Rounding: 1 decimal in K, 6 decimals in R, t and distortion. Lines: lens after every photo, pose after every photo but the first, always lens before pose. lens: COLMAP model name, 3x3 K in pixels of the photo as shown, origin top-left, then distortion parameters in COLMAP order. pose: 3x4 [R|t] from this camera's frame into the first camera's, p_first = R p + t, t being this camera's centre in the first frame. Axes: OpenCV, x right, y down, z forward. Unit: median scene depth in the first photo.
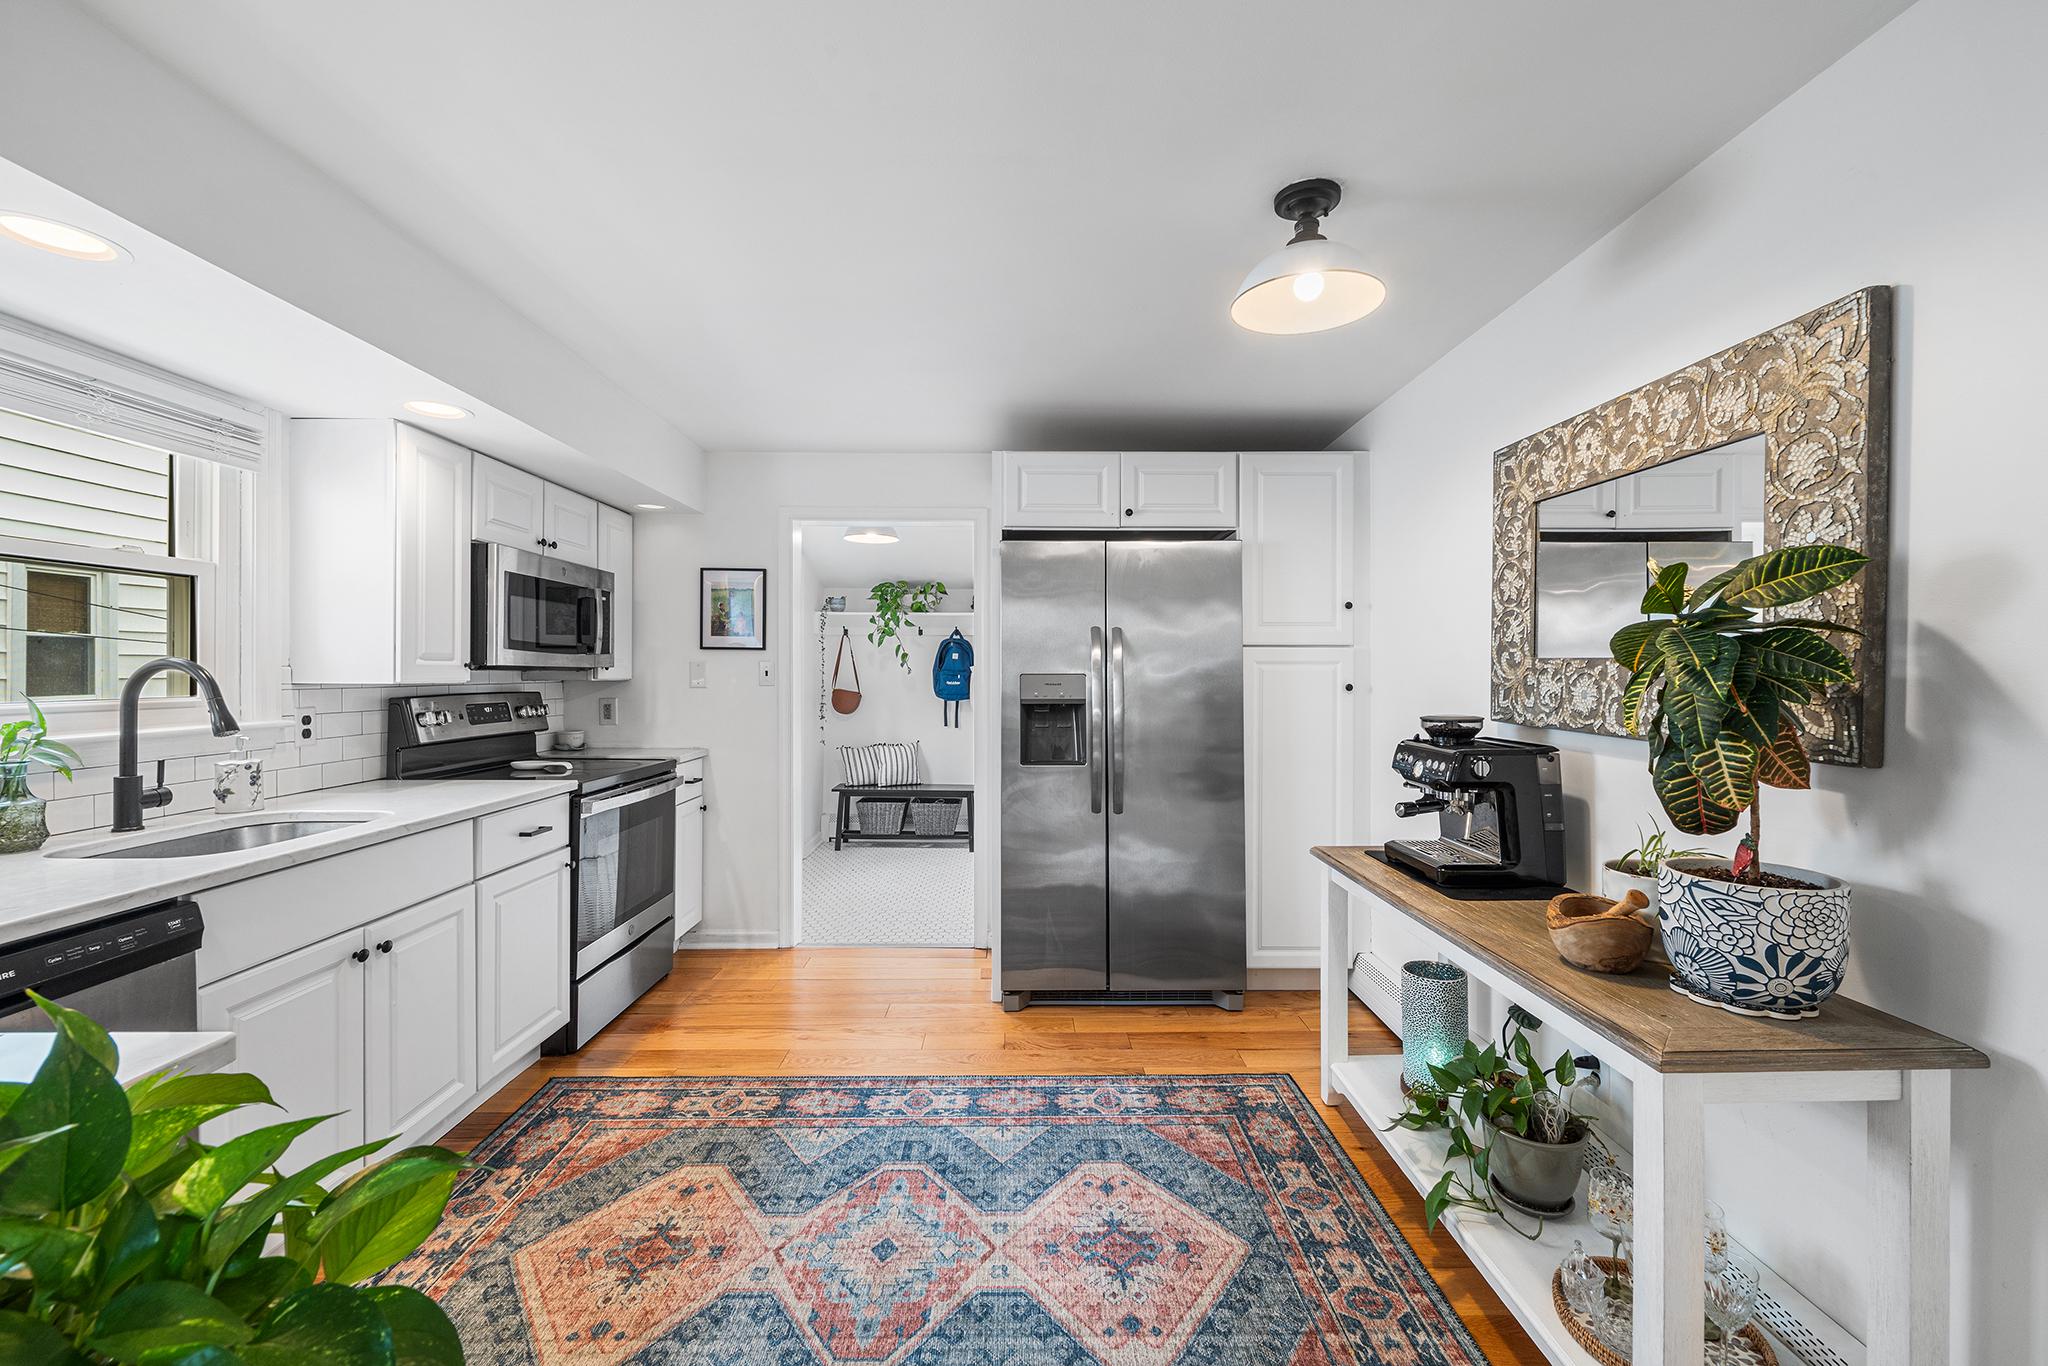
lens RADIAL K [[801.7, 0, 1026.7], [0, 801.7, 669.4], [0, 0, 1]] dist [-0.000544, -0.000121]
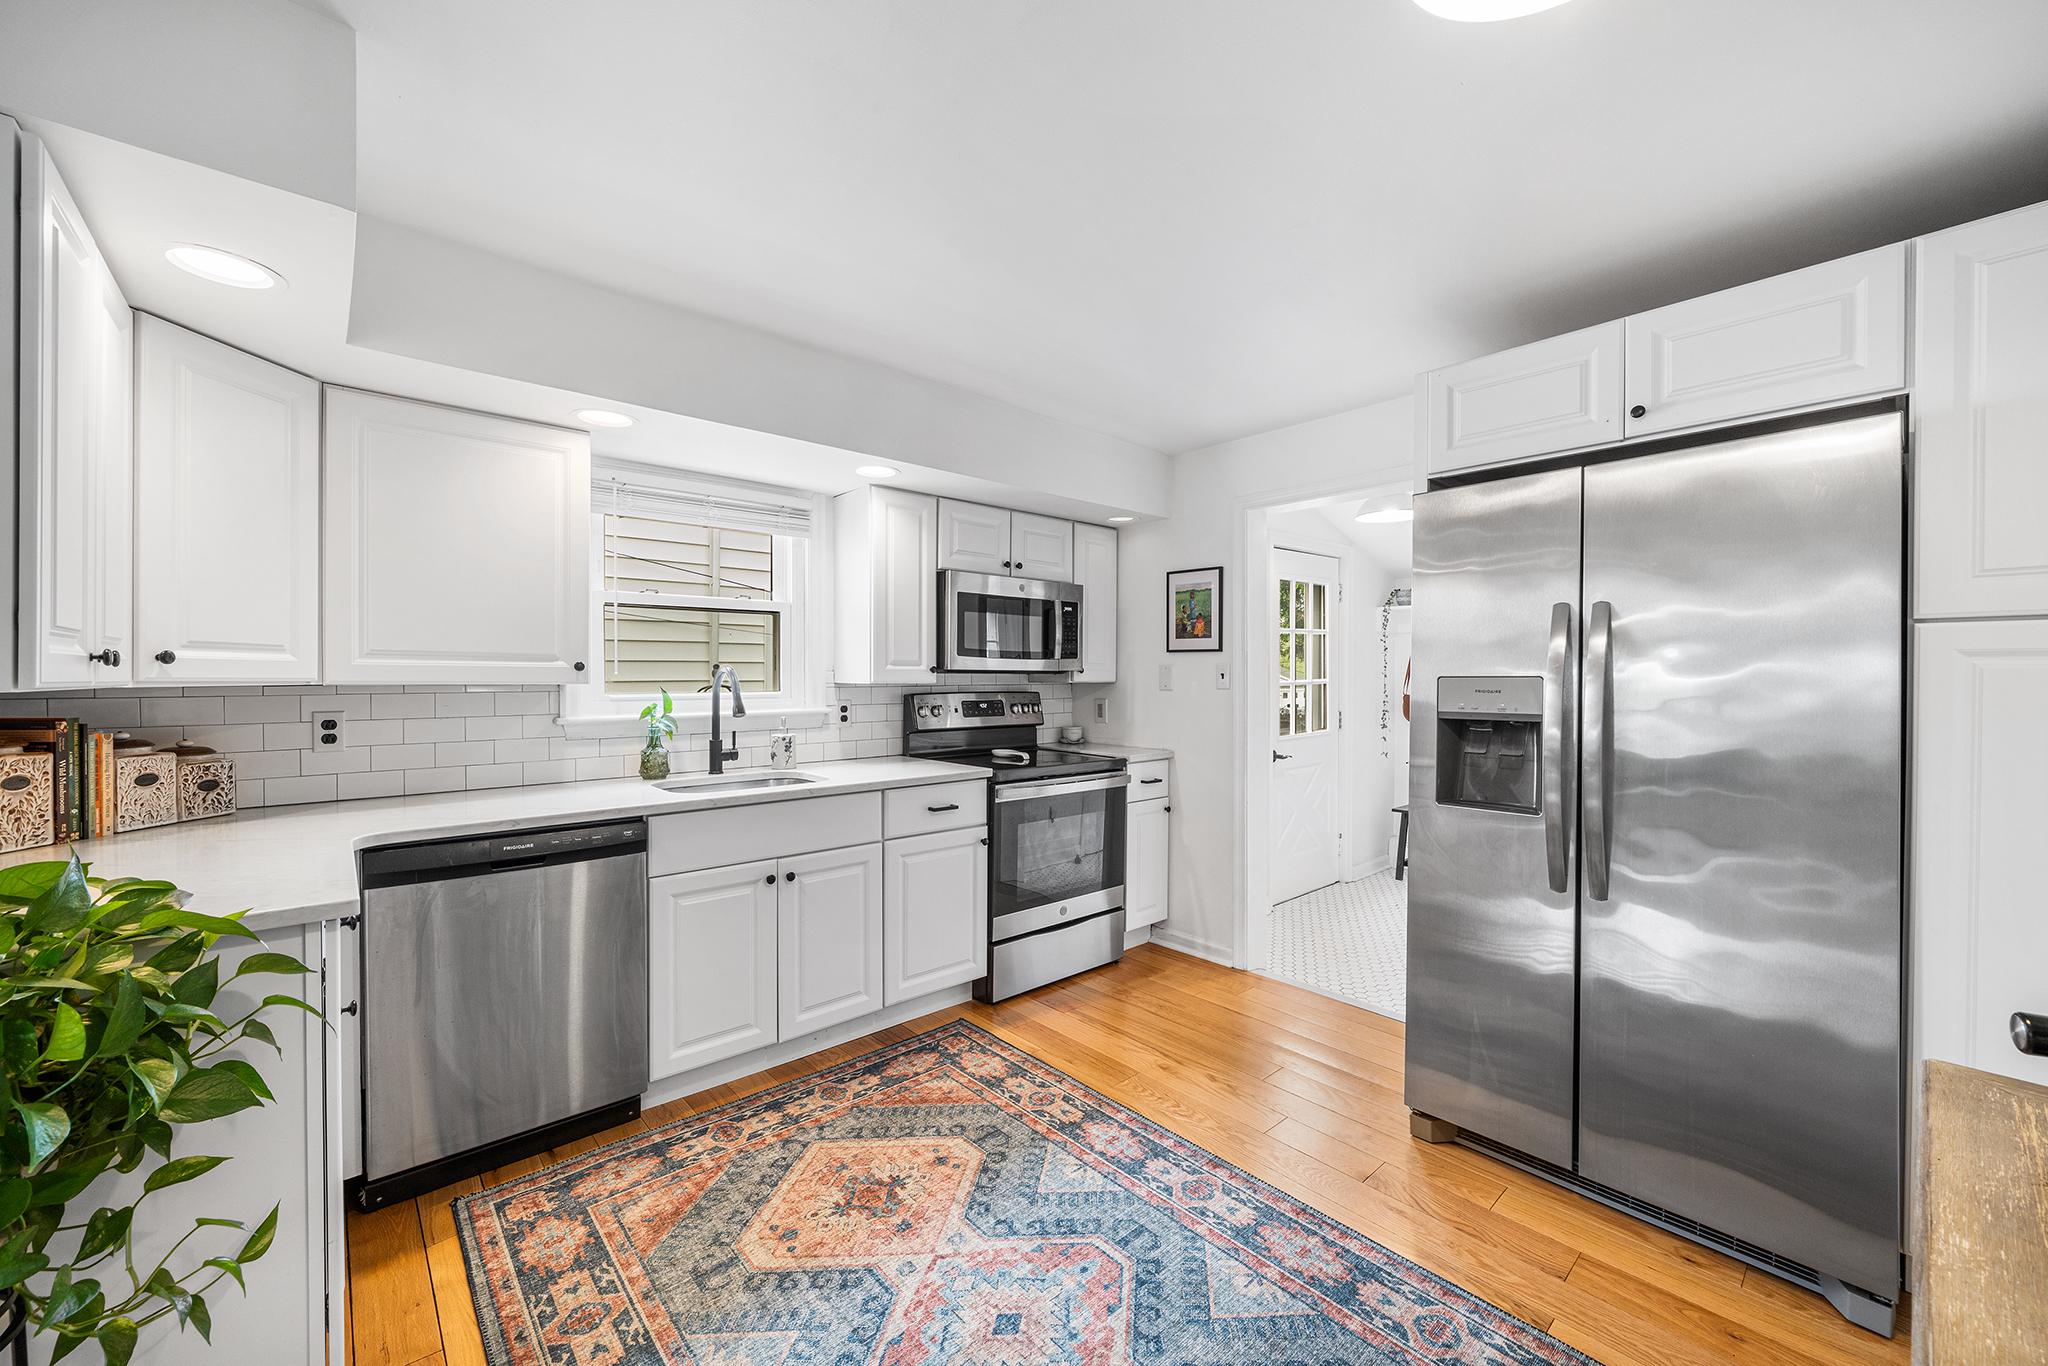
lens RADIAL K [[789.8, 0, 1027.0], [0, 789.8, 680.9], [0, 0, 1]] dist [-0.000822, -0.000175]
pose [[0.653329, 0.003911, -0.757064, 0.380149], [0.003539, 0.999960, 0.008220, 0.003259], [0.757066, -0.008049, 0.653289, 0.345244]]
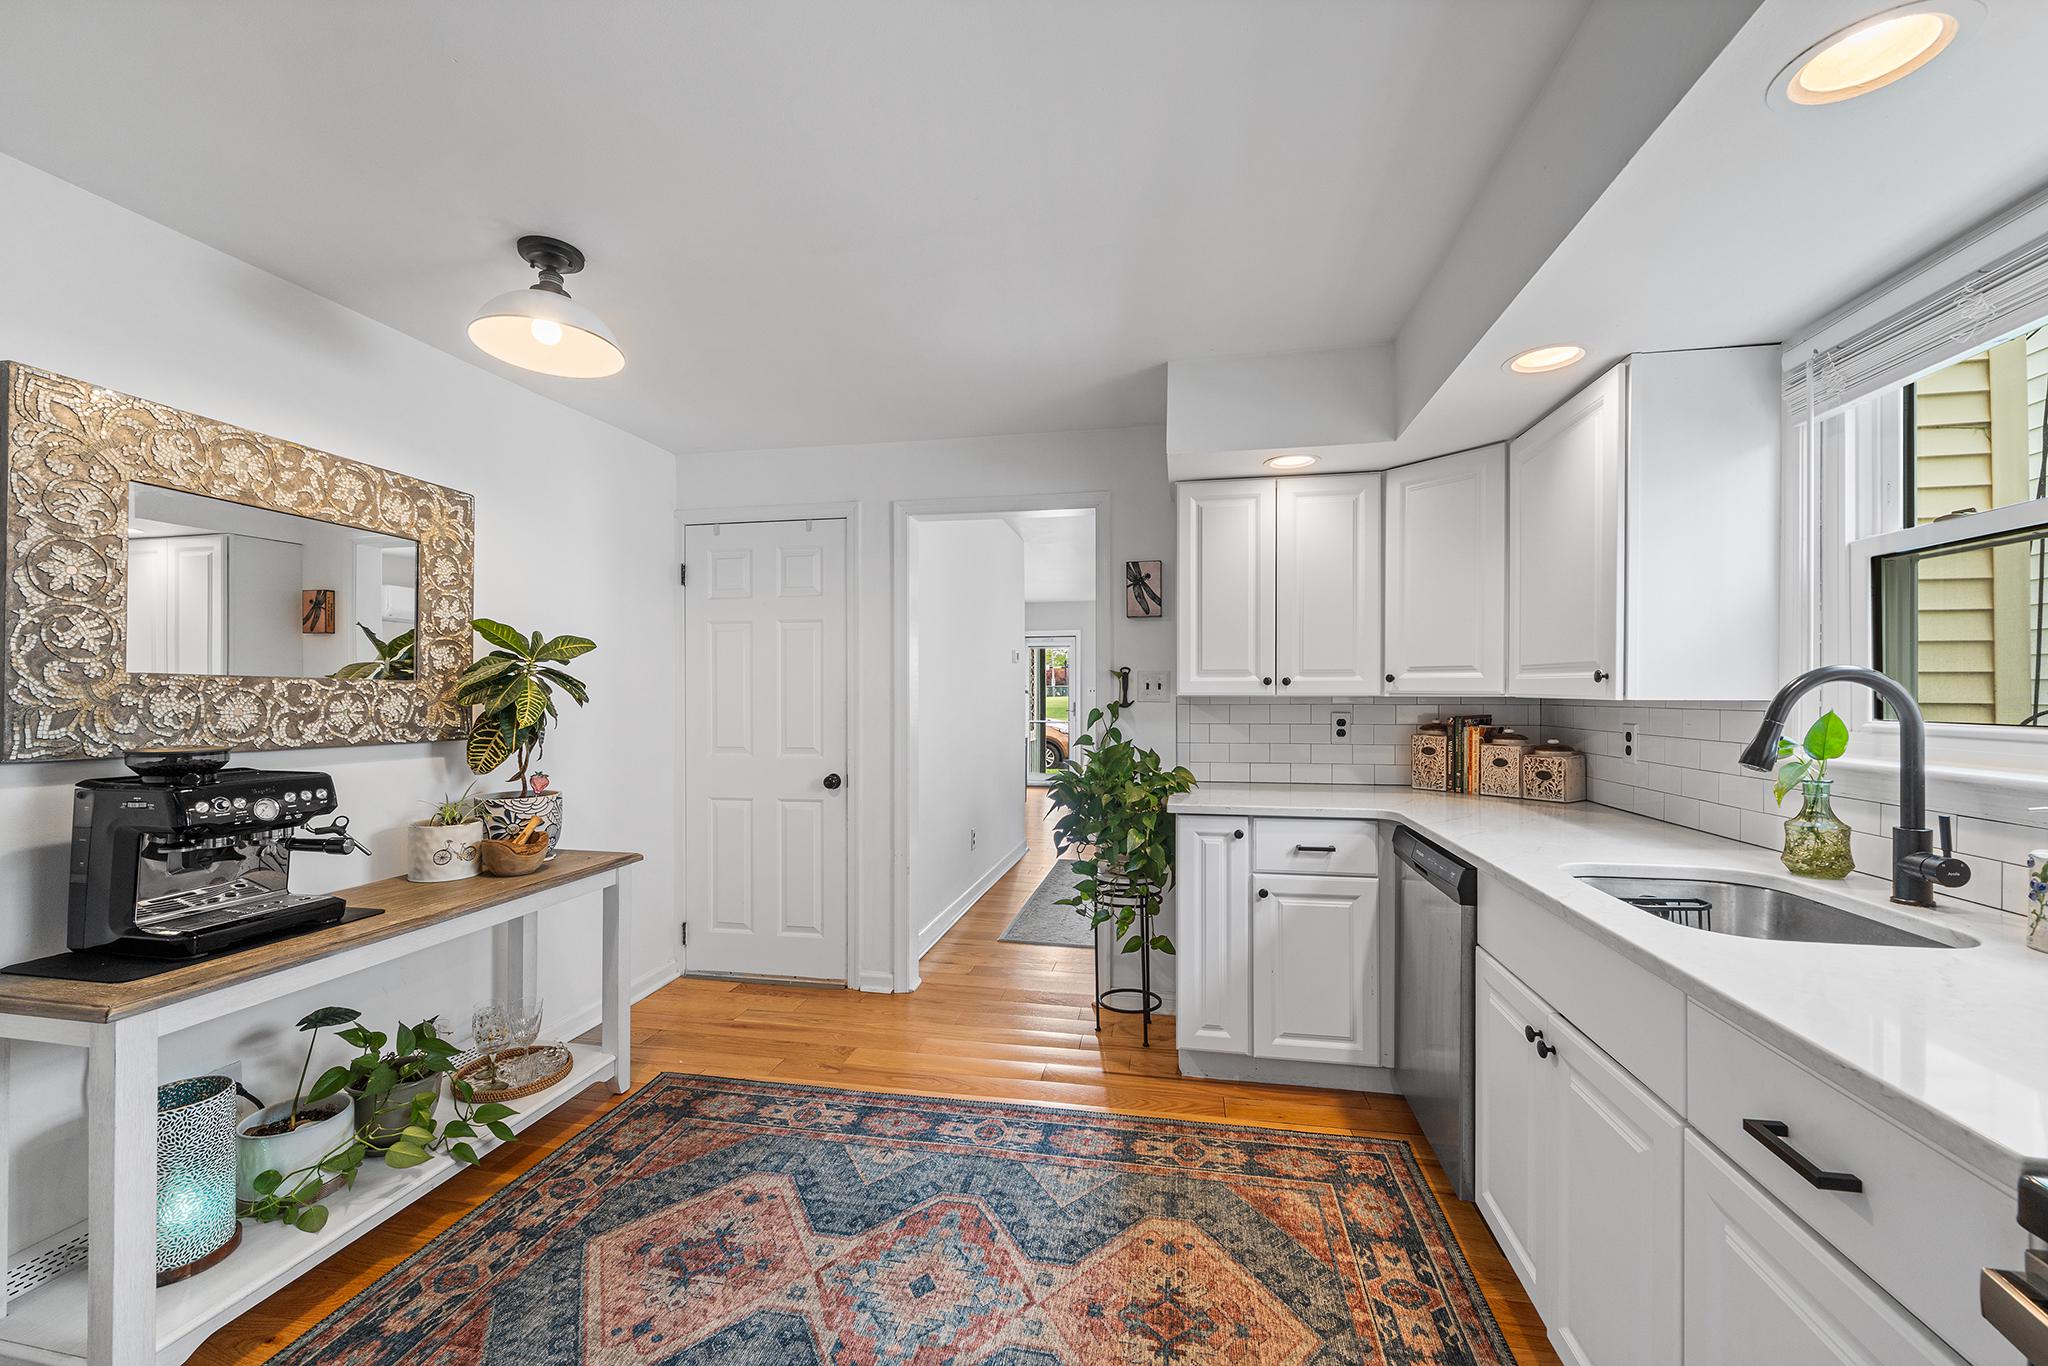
lens RADIAL K [[810.9, 0, 1024.6], [0, 810.9, 688.5], [0, 0, 1]] dist [-0.001561, -0.000254]
pose [[-0.977949, 0.003055, 0.208822, -0.385653], [0.001263, 0.999961, -0.008714, 0.009704], [-0.208841, -0.008258, -0.977915, 1.481480]]
